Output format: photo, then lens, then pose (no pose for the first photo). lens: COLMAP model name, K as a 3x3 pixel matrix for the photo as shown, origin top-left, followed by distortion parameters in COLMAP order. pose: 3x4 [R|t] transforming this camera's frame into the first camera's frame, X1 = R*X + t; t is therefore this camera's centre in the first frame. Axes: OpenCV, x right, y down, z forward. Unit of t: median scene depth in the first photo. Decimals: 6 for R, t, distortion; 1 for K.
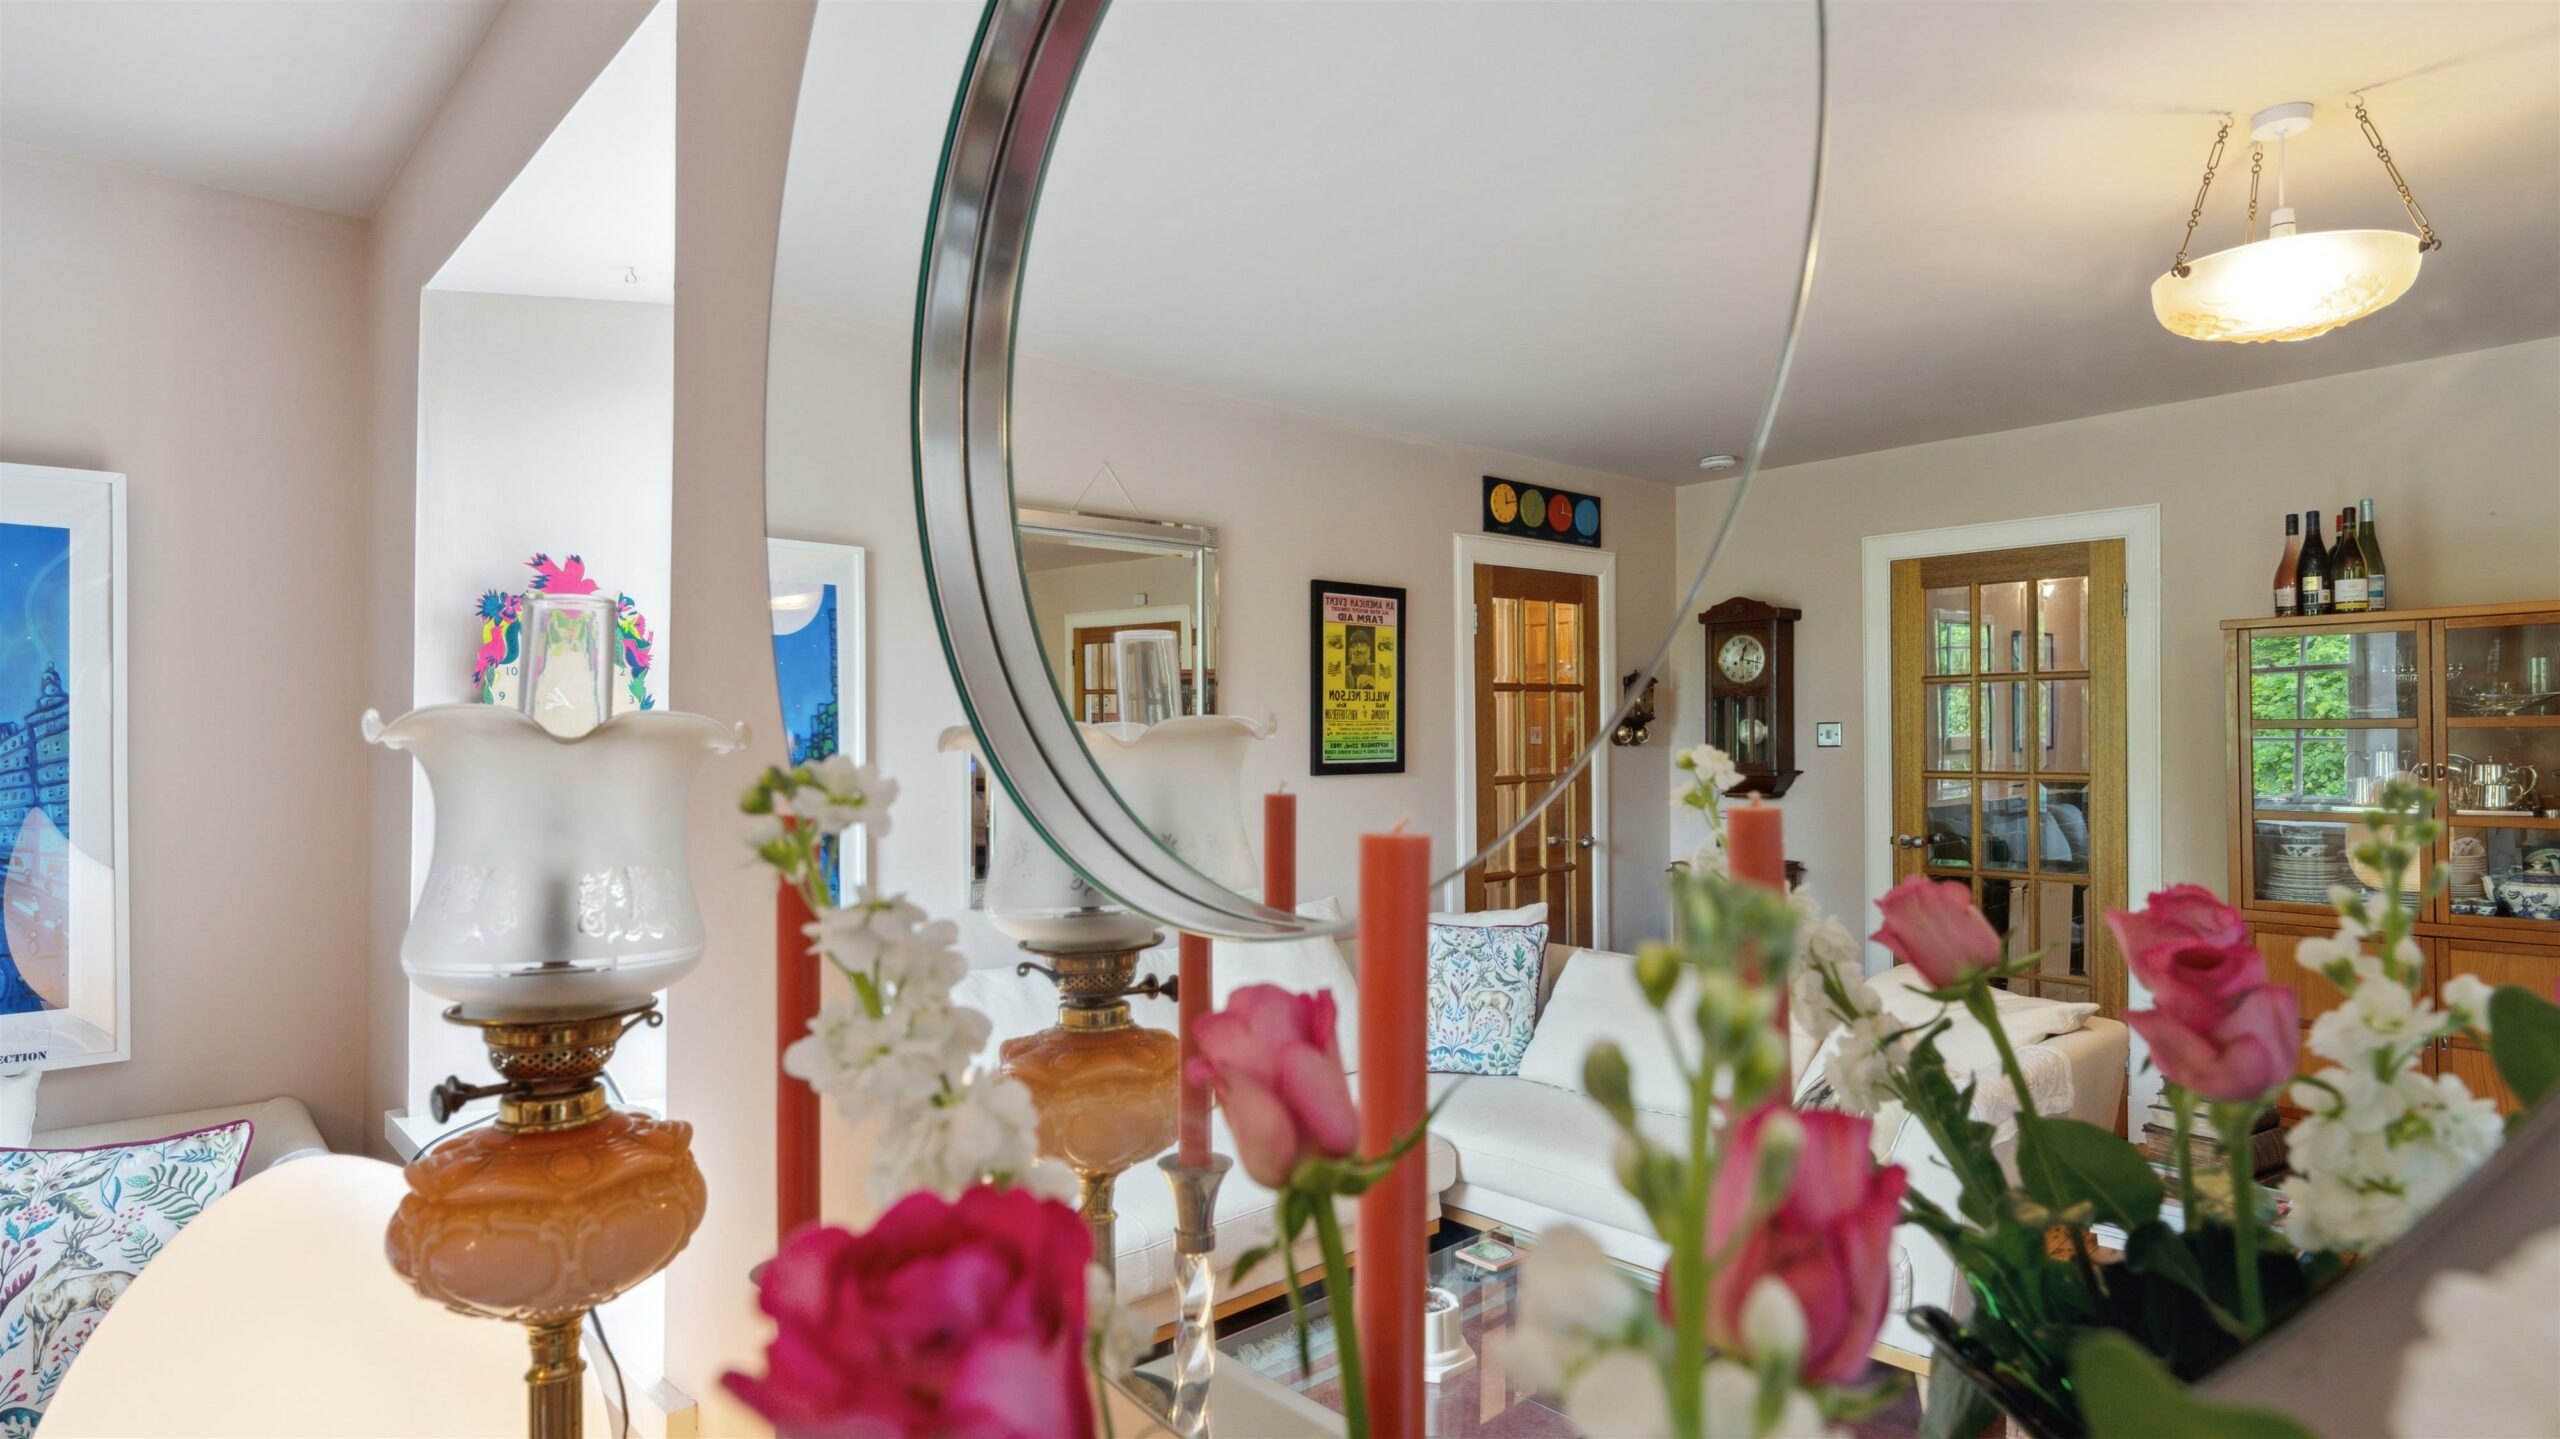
lens RADIAL K [[1348.4, 0, 1335.6], [0, 1348.4, 716.7], [0, 0, 1]] dist [0.003184, 0.000691]
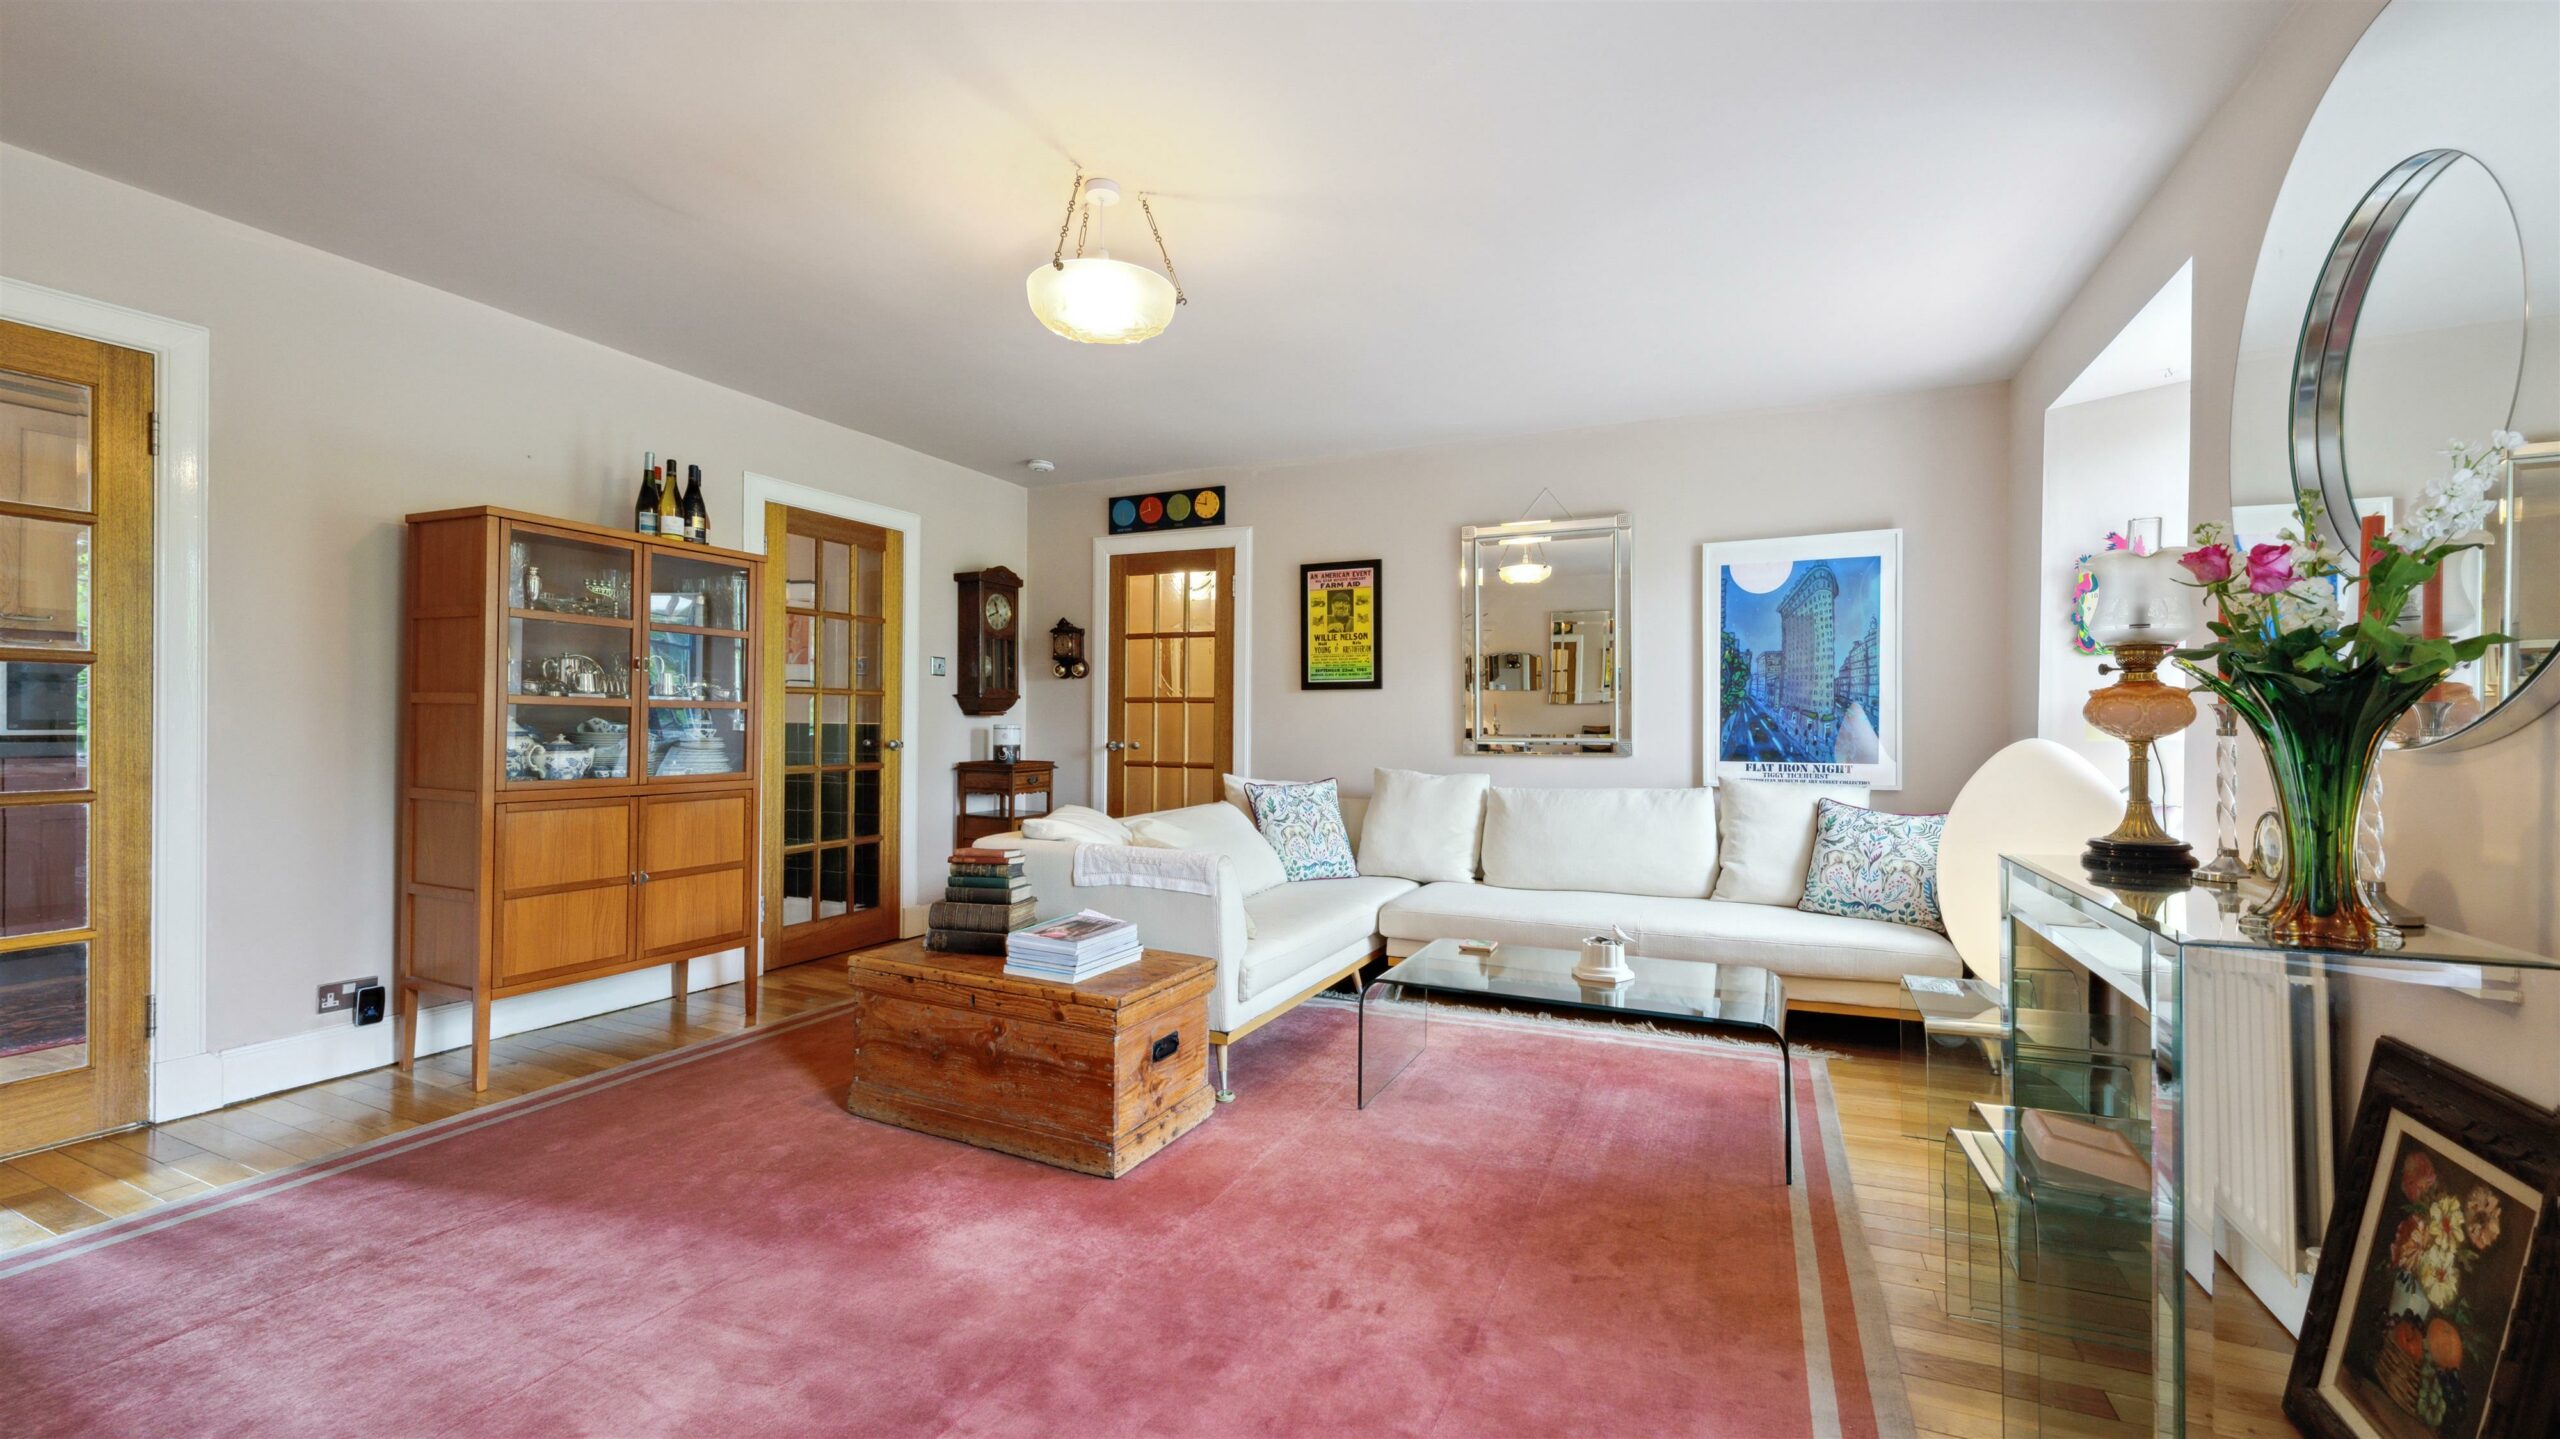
lens RADIAL K [[1011.0, 0, 1273.3], [0, 1011.0, 723.9], [0, 0, 1]] dist [-0.000816, 0.000151]
pose [[0.360953, 0.003150, -0.932579, 0.310405], [0.007519, 0.999952, 0.006288, 0.131333], [0.932554, -0.009282, 0.360912, -0.605160]]
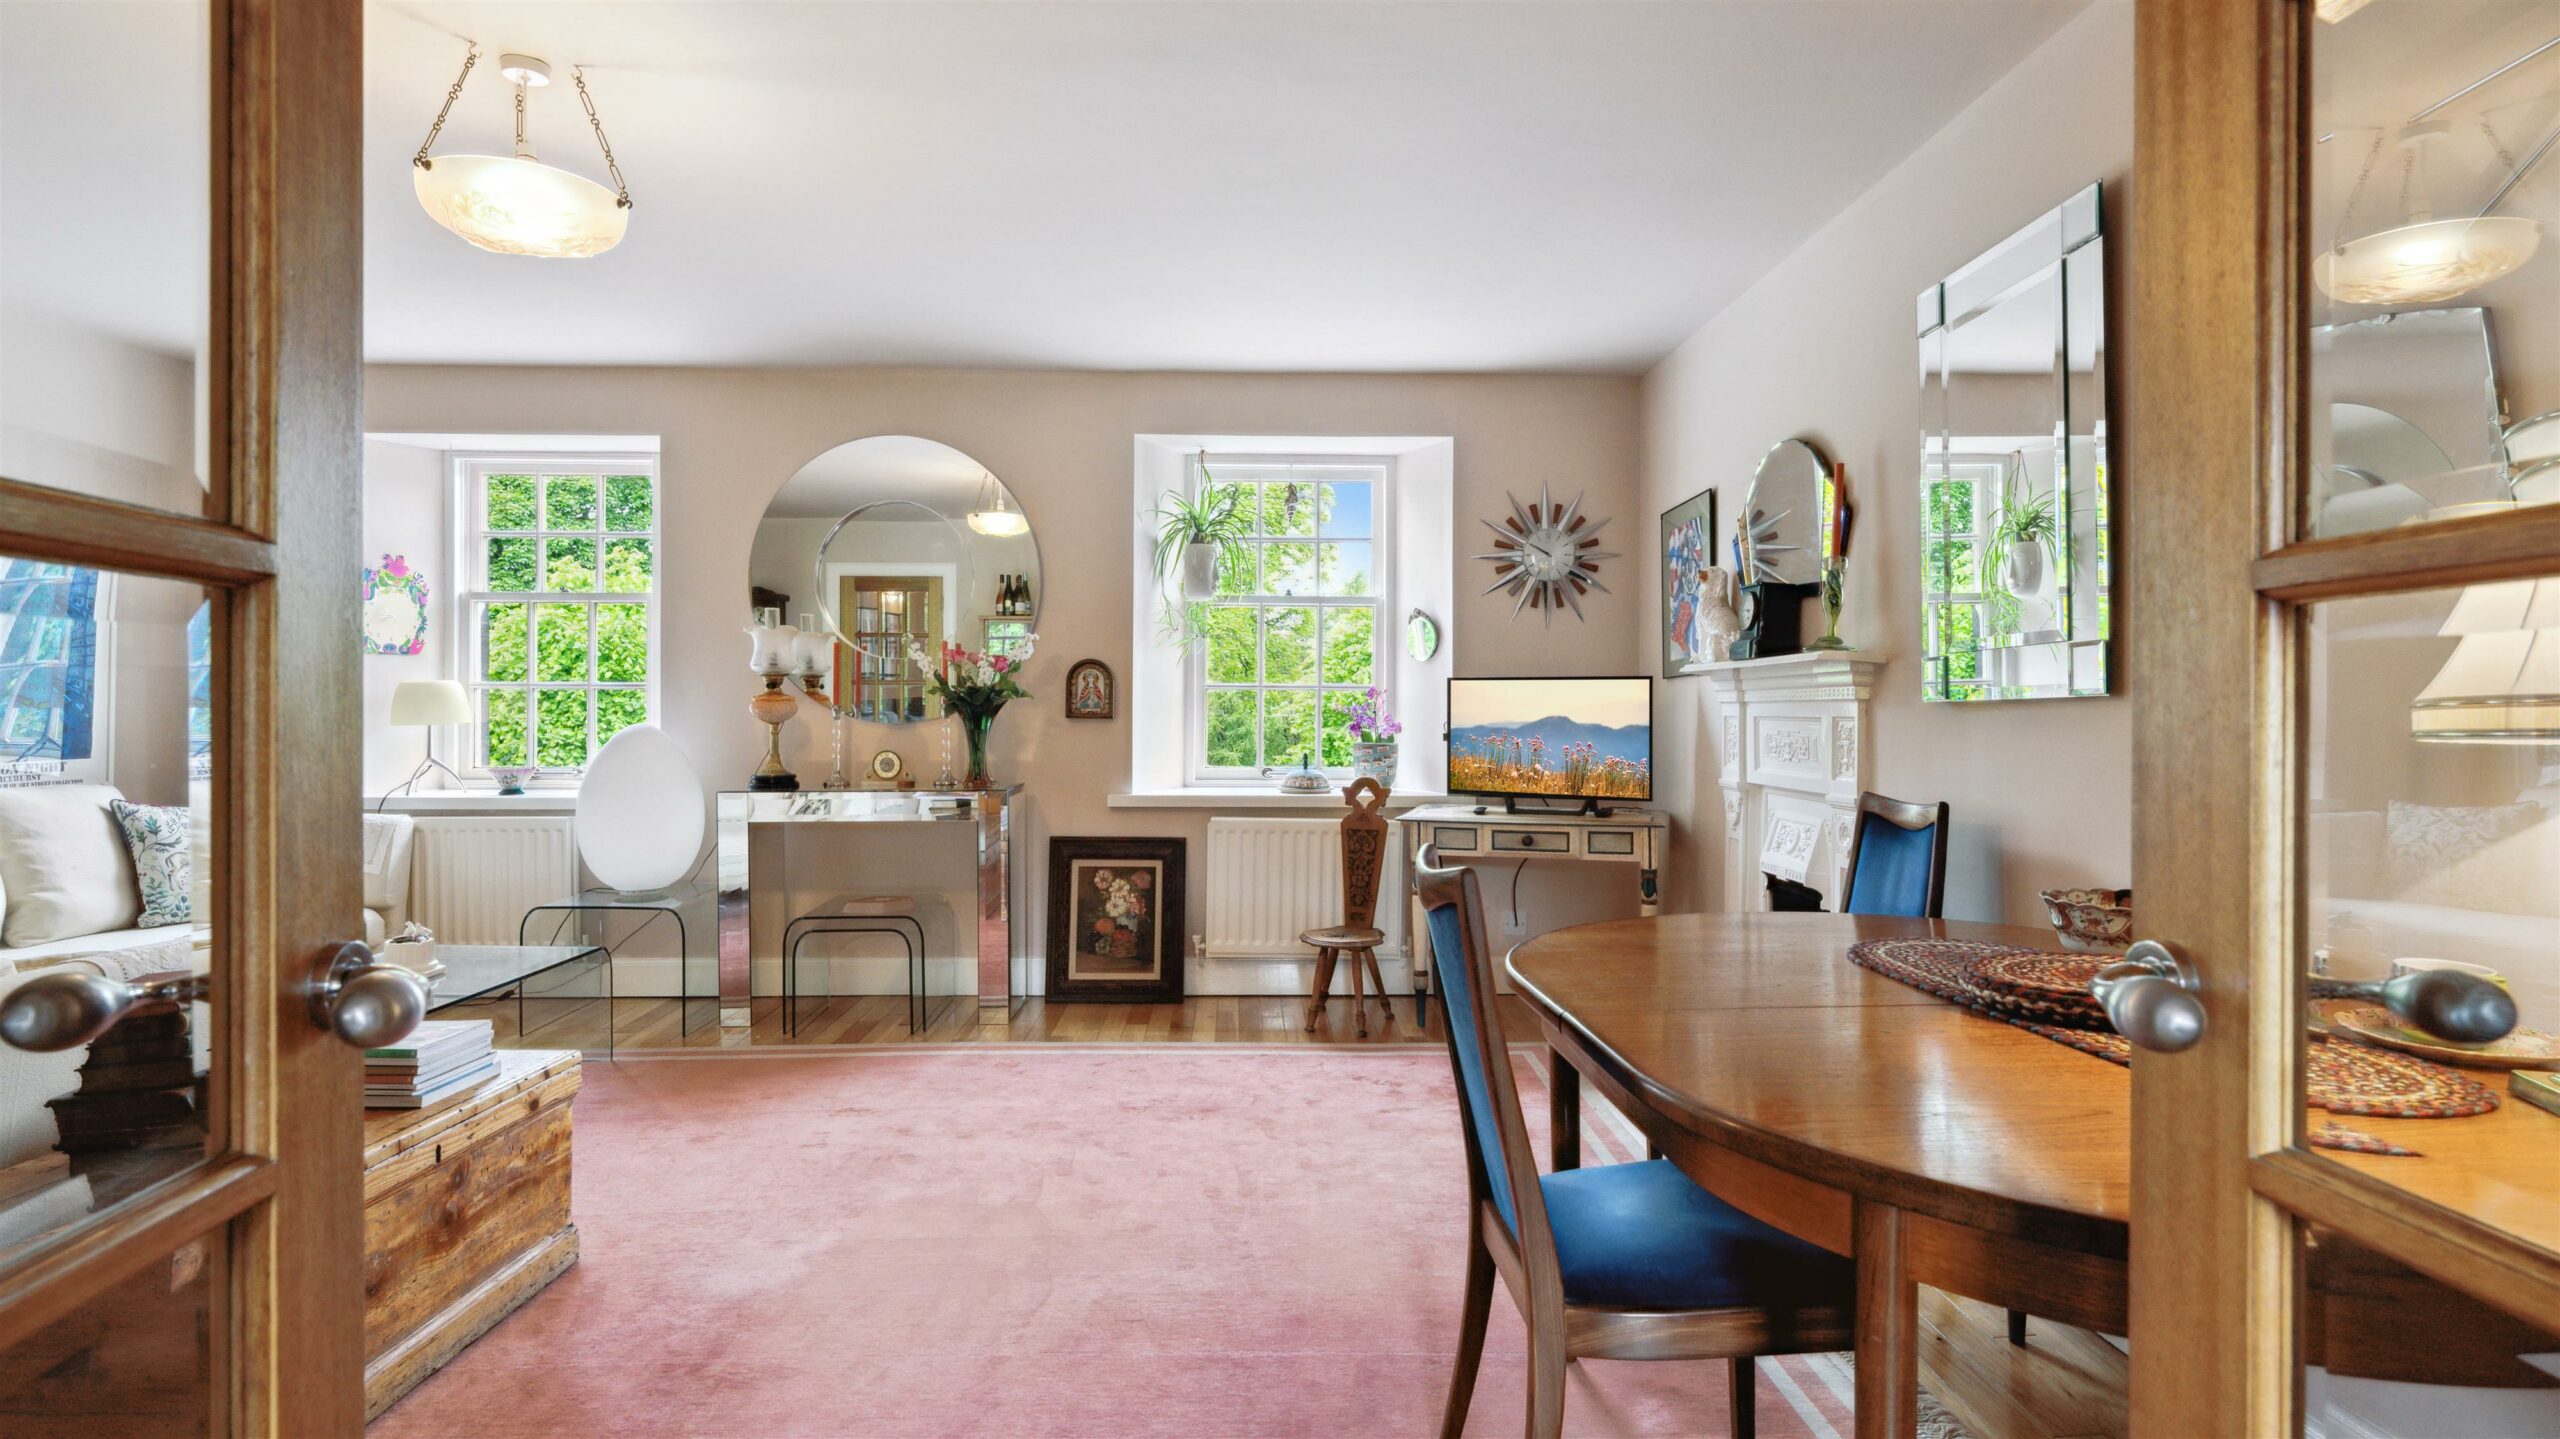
lens RADIAL K [[1309.4, 0, 1284.9], [0, 1309.4, 677.6], [0, 0, 1]] dist [0.002700, 0.000207]
pose [[0.673678, 0.016117, 0.738850, -1.169969], [-0.015426, 0.999851, -0.007745, 0.086380], [-0.738864, -0.006180, 0.673826, -1.642495]]
